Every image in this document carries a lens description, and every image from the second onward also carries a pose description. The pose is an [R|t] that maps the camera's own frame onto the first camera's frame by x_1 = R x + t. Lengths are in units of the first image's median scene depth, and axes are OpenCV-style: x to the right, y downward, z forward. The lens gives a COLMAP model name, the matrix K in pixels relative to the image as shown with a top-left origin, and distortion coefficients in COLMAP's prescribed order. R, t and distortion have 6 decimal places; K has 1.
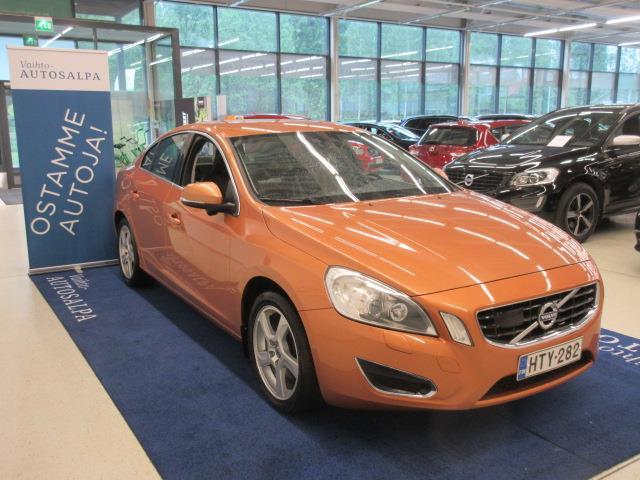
lens RADIAL K [[593.9, 0, 321.4], [0, 593.9, 240.2], [0, 0, 1]] dist [0.009996, 0.000000]
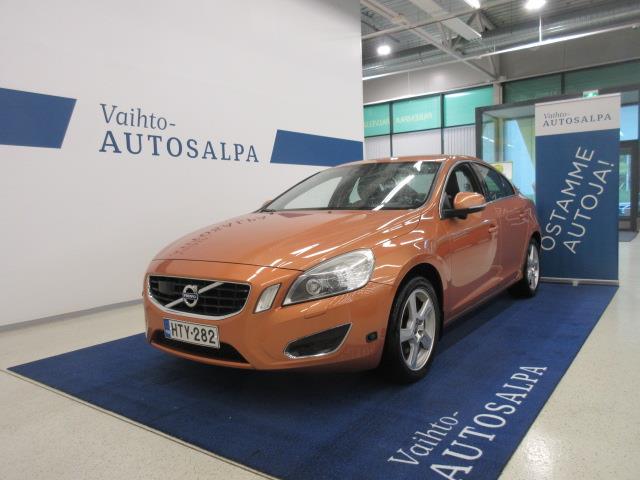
lens RADIAL K [[493.5, 0, 317.1], [0, 493.5, 244.3], [0, 0, 1]] dist [-0.003992, 0.000792]
pose [[0.367228, 0.069791, -0.927509, 1.398289], [-0.145301, 0.989243, 0.016907, -0.030760], [0.918712, 0.128559, 0.373418, 0.851861]]
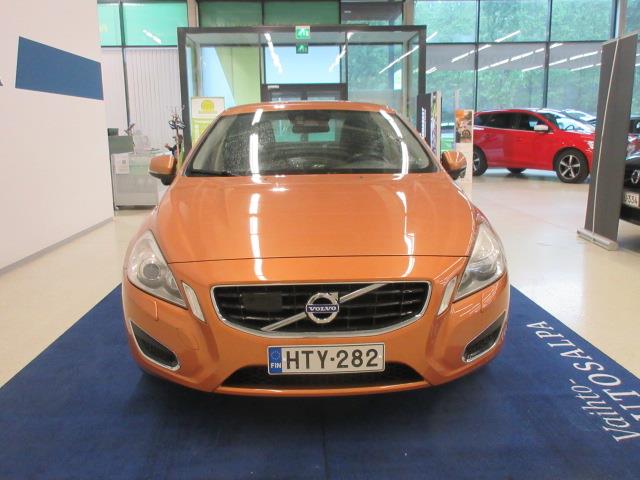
lens RADIAL K [[593.9, 0, 318.9], [0, 593.9, 240.2], [0, 0, 1]] dist [0.009996, 0.000000]
pose [[0.863439, 0.086730, -0.496942, 0.790126], [-0.088128, 0.995894, 0.020688, 0.013779], [0.496696, 0.025931, 0.867537, 0.262395]]
